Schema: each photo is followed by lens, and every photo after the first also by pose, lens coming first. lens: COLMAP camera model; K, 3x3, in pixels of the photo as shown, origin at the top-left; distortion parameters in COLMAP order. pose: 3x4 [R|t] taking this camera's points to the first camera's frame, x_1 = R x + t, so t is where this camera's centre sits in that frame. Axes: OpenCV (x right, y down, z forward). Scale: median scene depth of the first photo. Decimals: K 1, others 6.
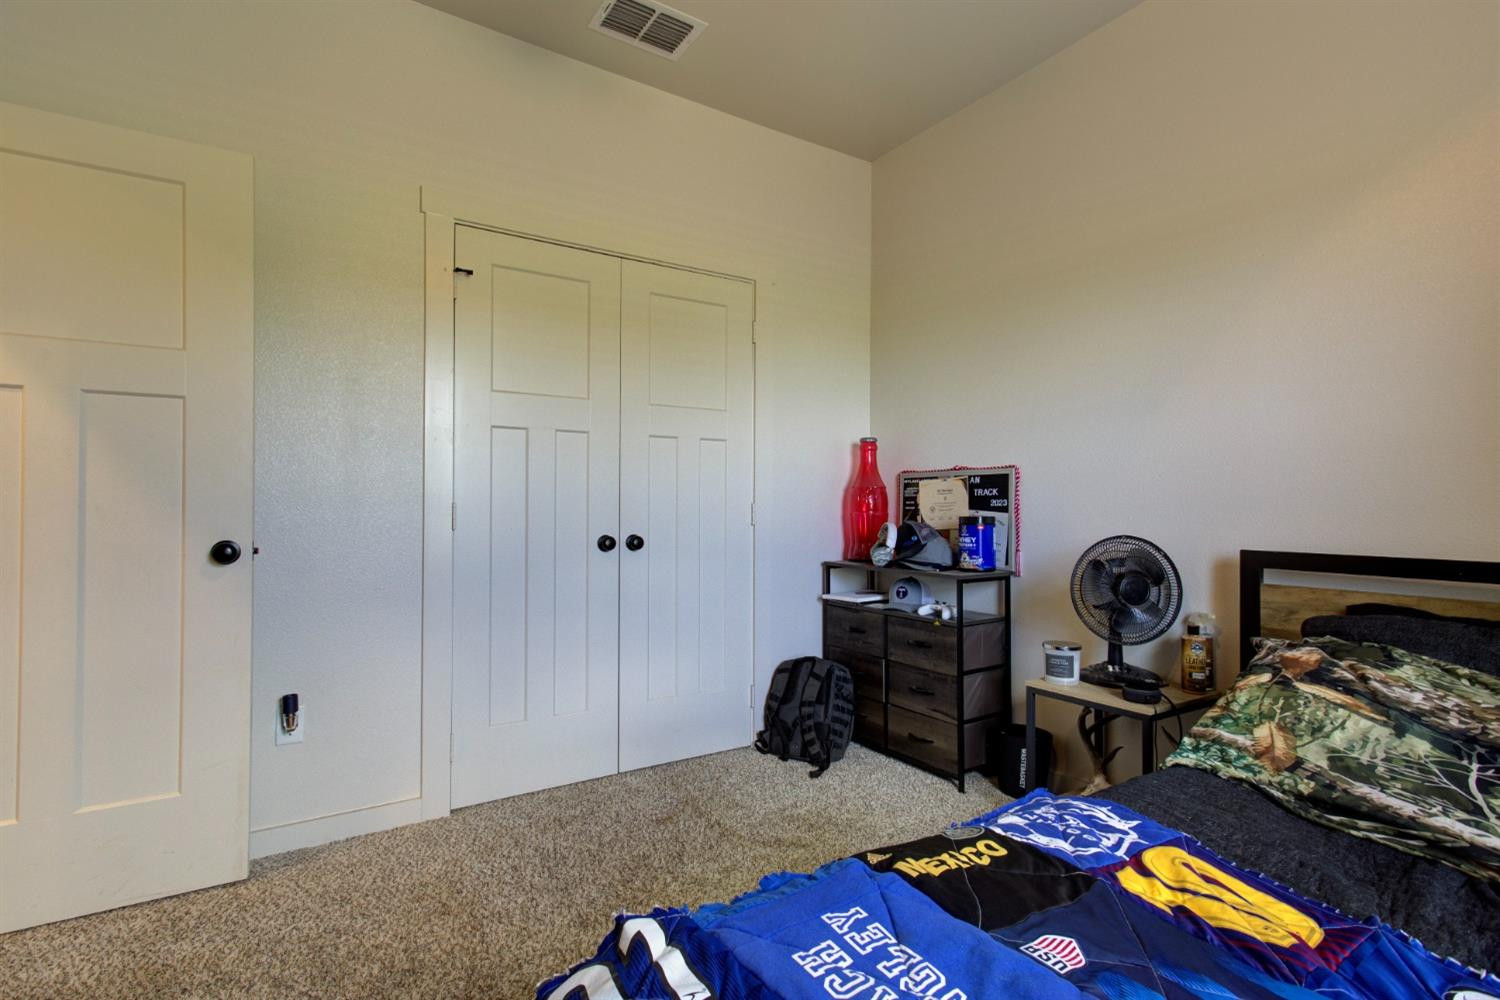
lens RADIAL K [[719.2, 0, 749.4], [0, 719.2, 502.4], [0, 0, 1]] dist [0.012582, 0.004030]
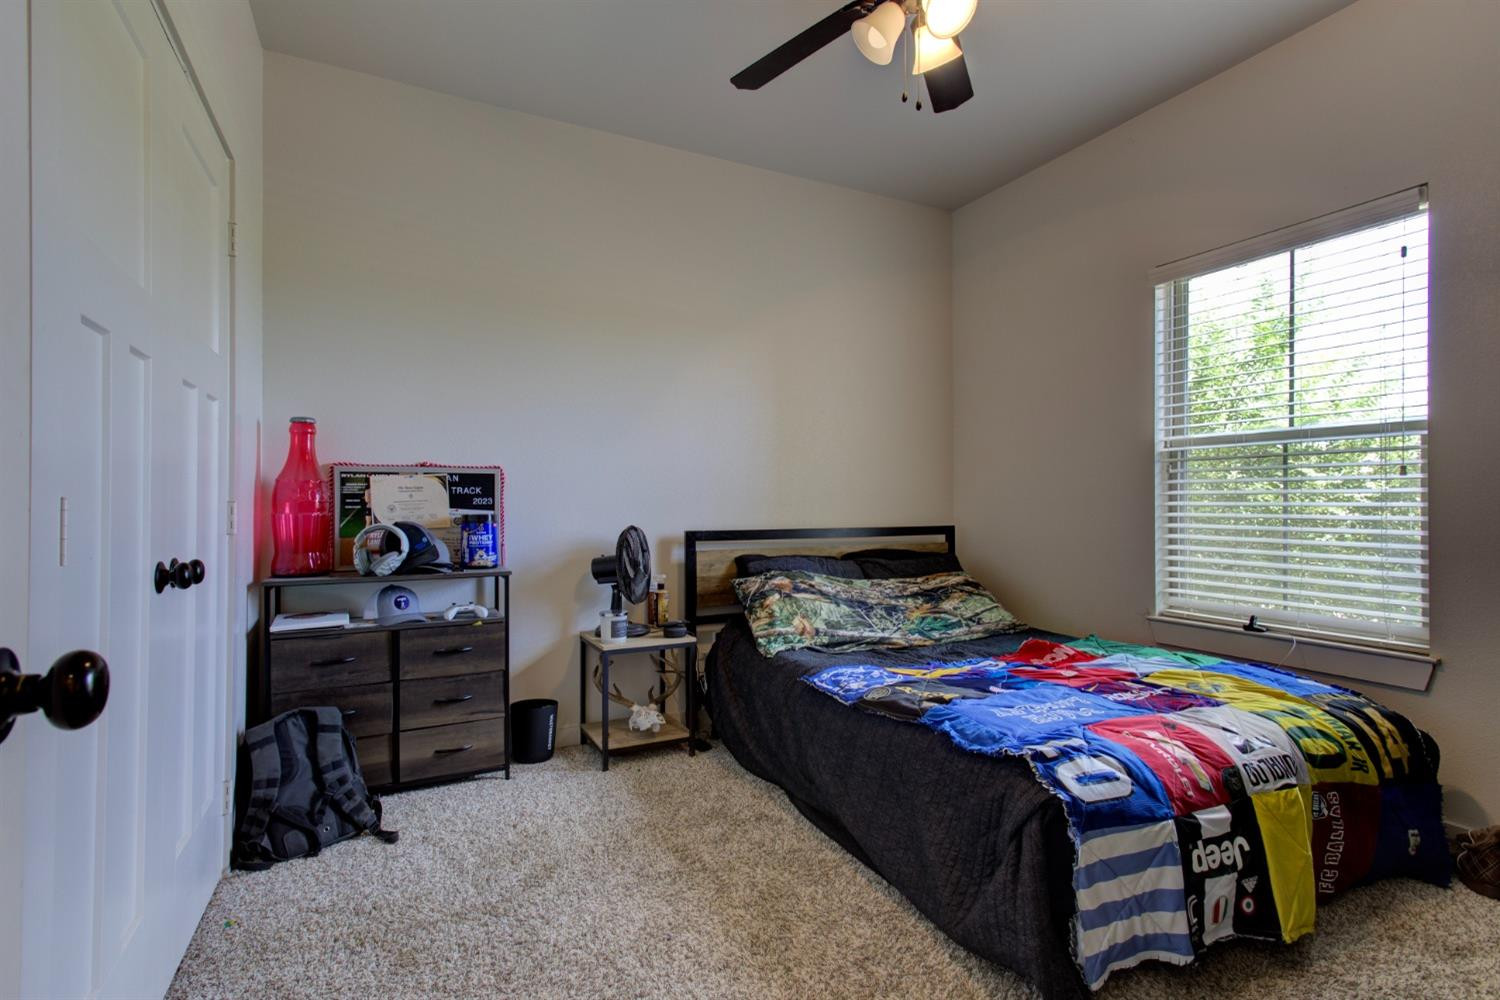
lens RADIAL K [[719.2, 0, 750.0], [0, 719.2, 499.3], [0, 0, 1]] dist [0.012582, 0.004030]
pose [[0.105257, 0.001428, 0.994444, -0.663202], [-0.005590, 0.999984, -0.000845, -0.003634], [-0.994429, -0.005470, 0.105263, 0.509682]]
